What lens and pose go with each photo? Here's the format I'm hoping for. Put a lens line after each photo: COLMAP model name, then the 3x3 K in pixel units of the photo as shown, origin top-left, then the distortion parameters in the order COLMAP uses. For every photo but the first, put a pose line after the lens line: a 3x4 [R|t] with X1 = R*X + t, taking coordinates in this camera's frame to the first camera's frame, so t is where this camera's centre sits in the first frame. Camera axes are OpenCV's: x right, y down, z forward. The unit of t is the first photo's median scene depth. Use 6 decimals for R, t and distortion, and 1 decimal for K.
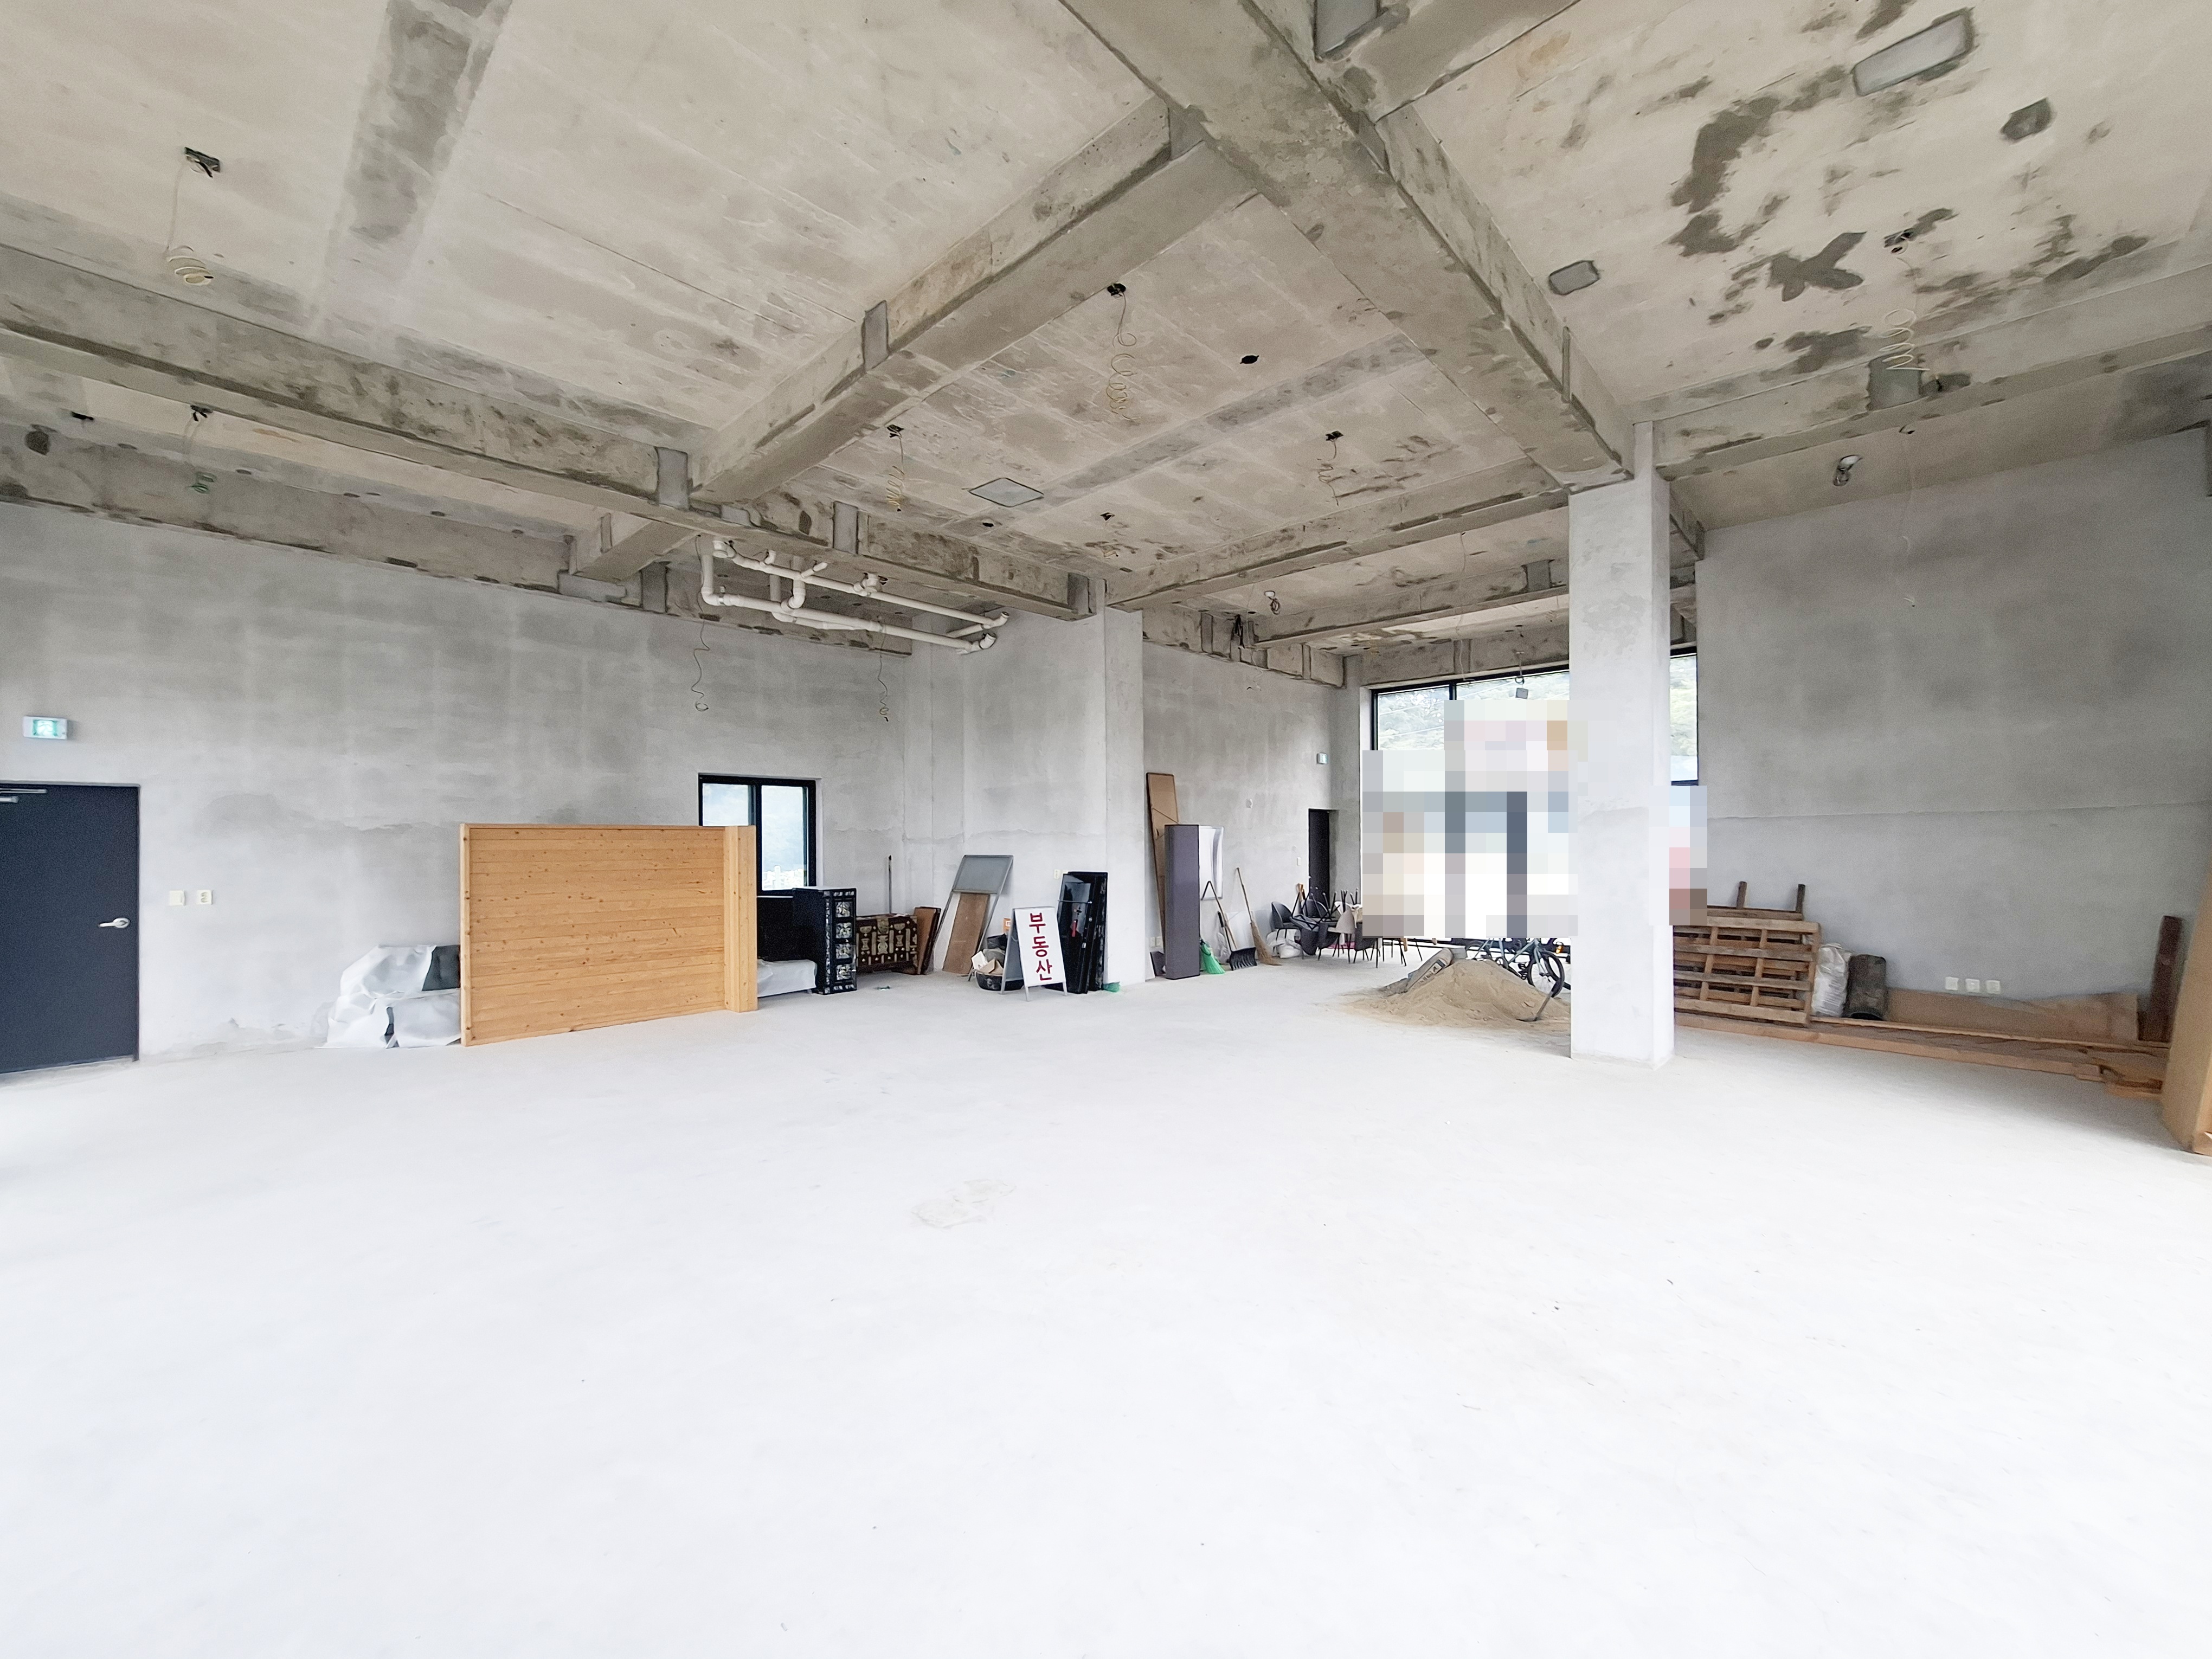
lens RADIAL K [[870.1, 0, 1099.0], [0, 870.1, 830.5], [0, 0, 1]] dist [-0.012176, 0.003187]
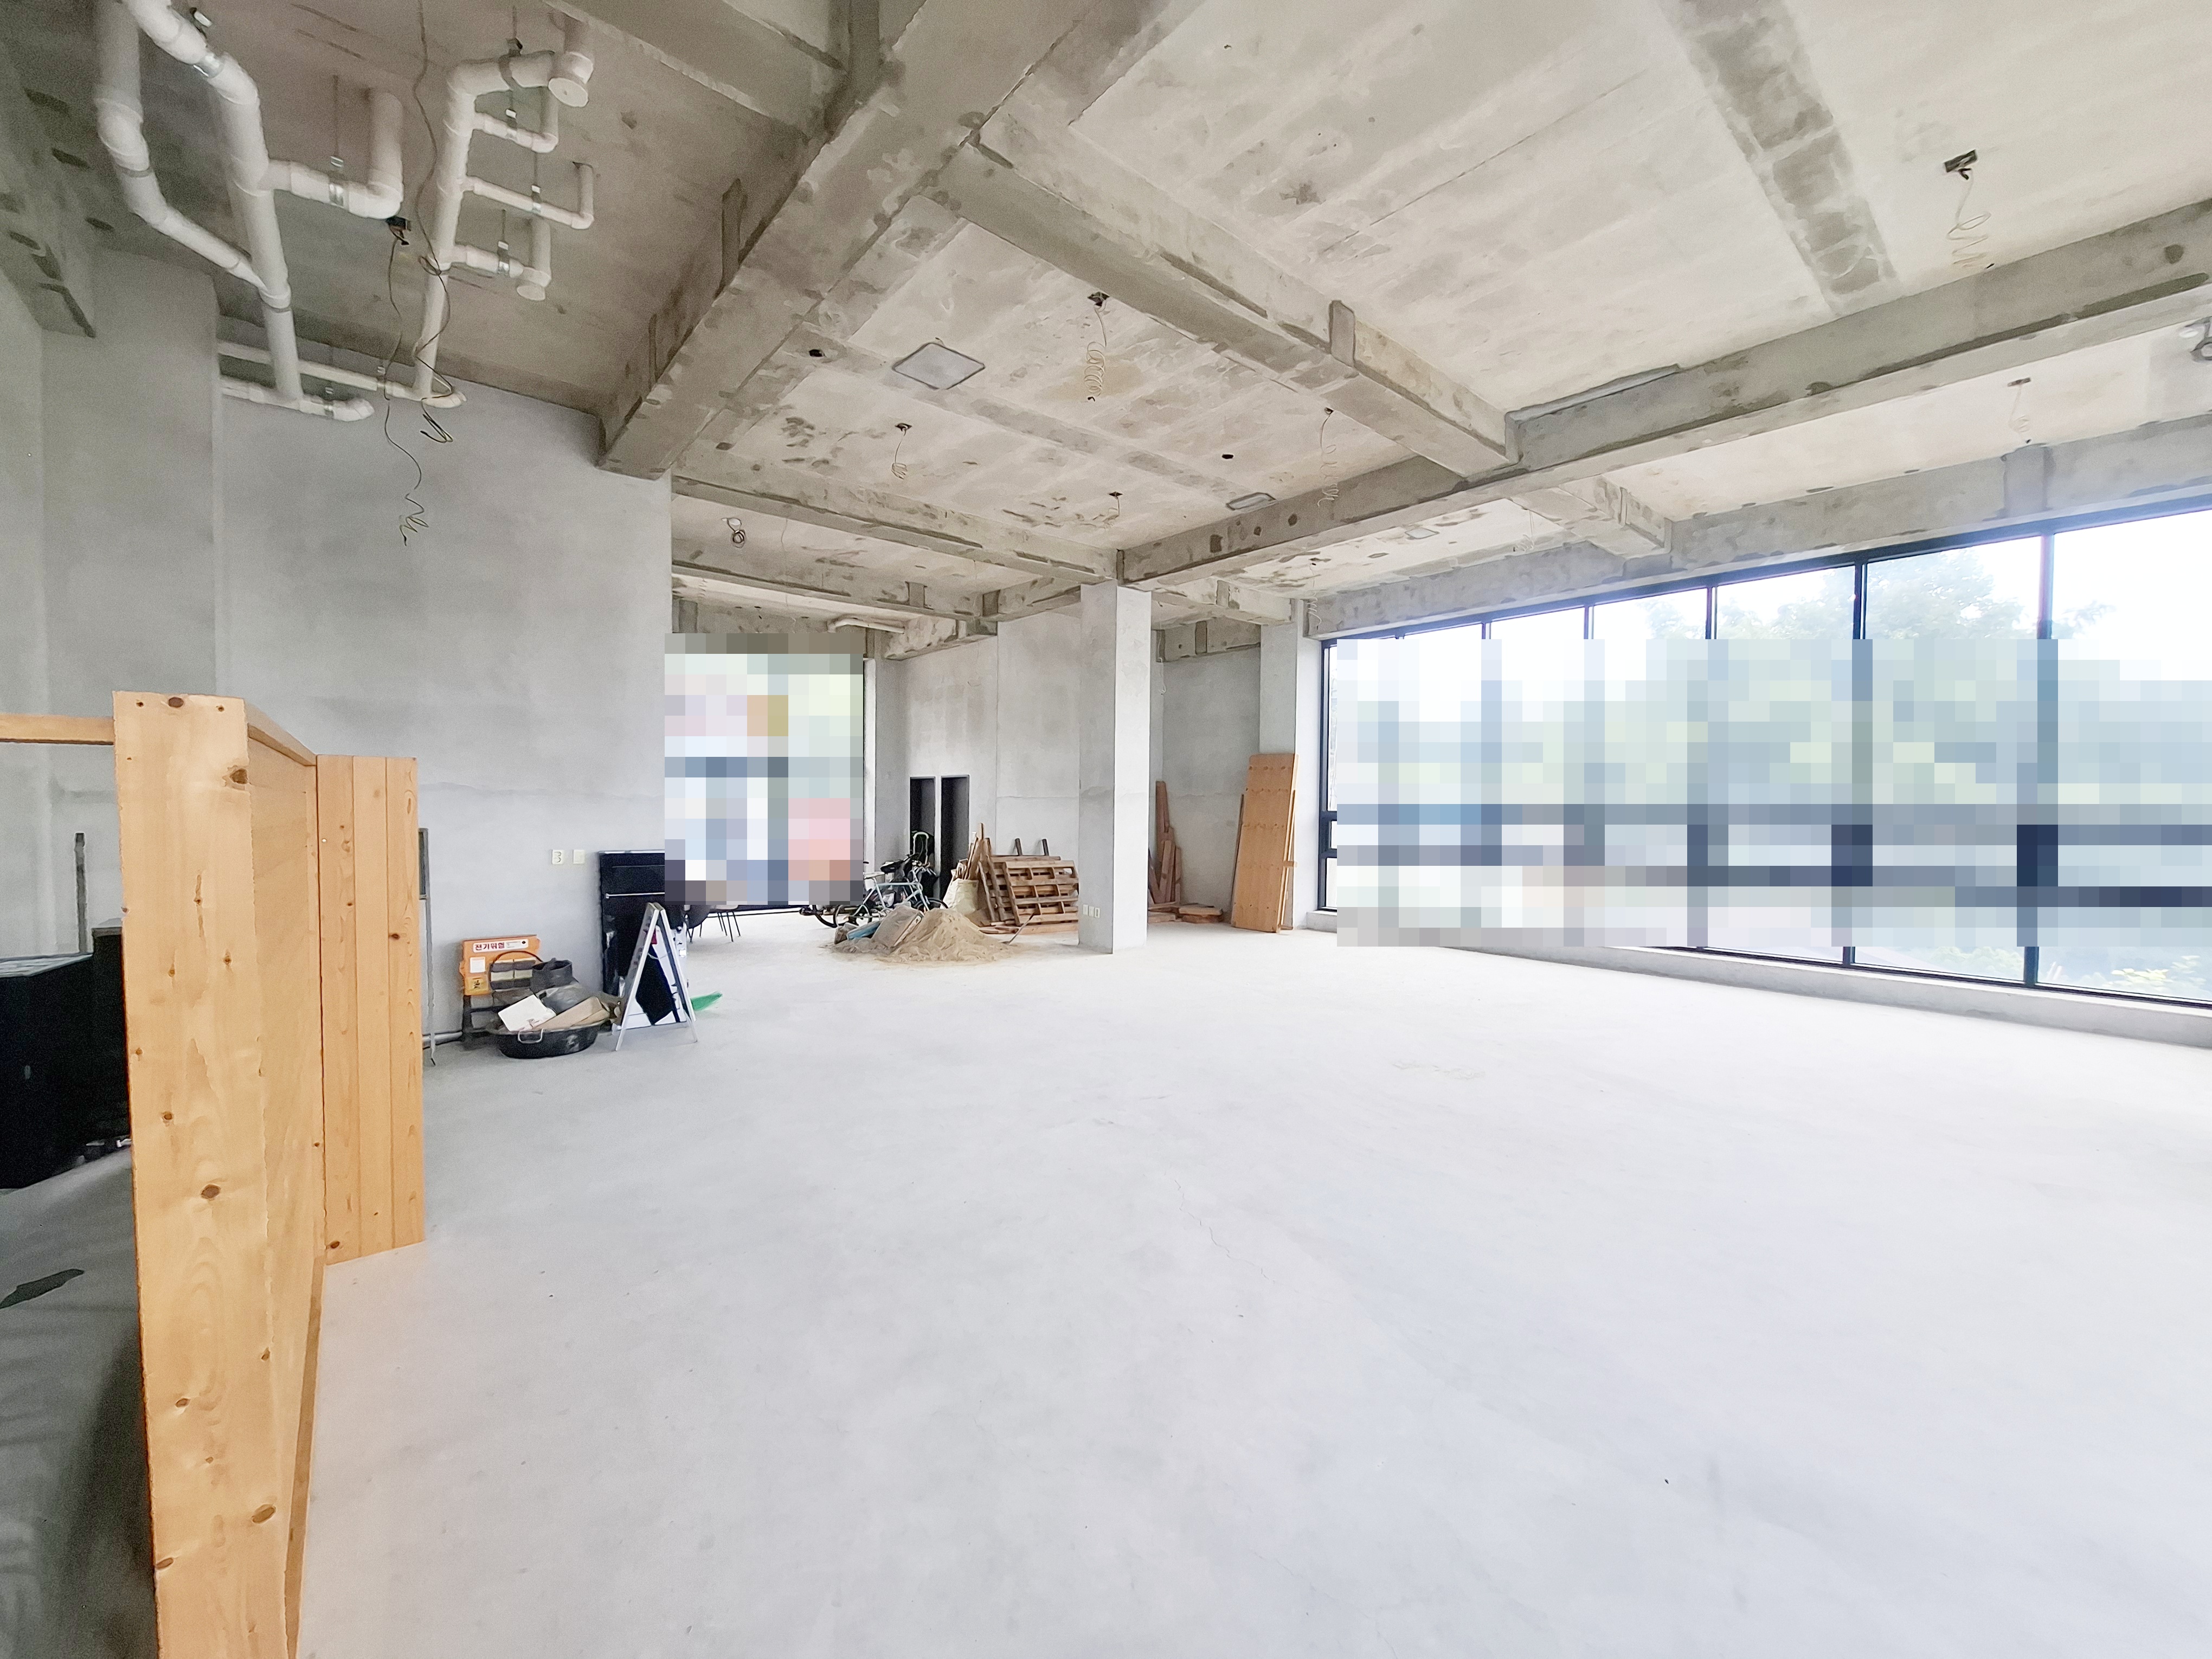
lens RADIAL K [[870.1, 0, 1099.0], [0, 870.1, 830.5], [0, 0, 1]] dist [-0.012176, 0.003187]
pose [[0.112301, -0.016567, 0.993536, -0.827019], [-0.022636, 0.999559, 0.019226, 0.011907], [-0.993416, -0.024649, 0.111877, 0.713875]]
